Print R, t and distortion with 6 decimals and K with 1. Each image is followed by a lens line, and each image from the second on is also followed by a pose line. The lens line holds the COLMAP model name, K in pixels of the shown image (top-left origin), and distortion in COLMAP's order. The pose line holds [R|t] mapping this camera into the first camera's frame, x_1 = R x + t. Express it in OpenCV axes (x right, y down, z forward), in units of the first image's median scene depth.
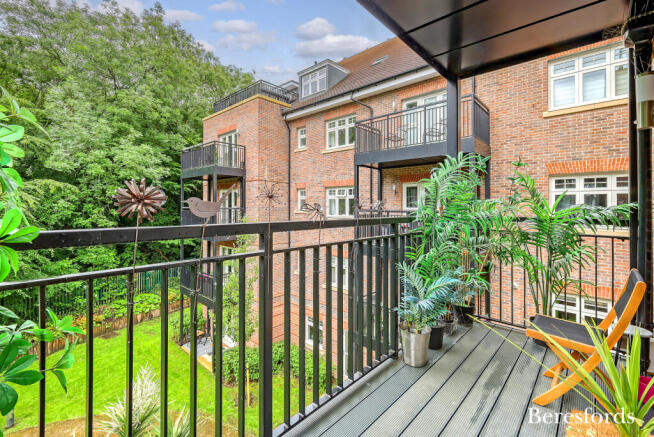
lens RADIAL K [[291.8, 0, 327.5], [0, 291.8, 213.5], [0, 0, 1]] dist [-0.001316, 0.000018]
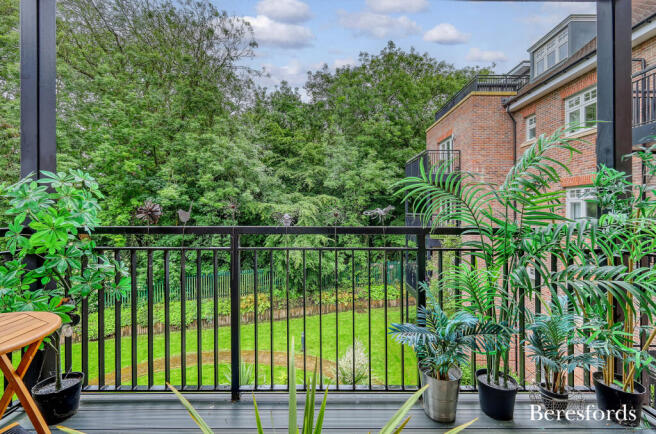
lens RADIAL K [[285.1, 0, 328.0], [0, 285.1, 217.0], [0, 0, 1]] dist [0.001794, 0.000304]
pose [[0.663518, 0.011846, -0.748066, 0.127071], [-0.015672, 0.999875, 0.001933, -0.004108], [0.747996, 0.010441, 0.663621, 0.048488]]
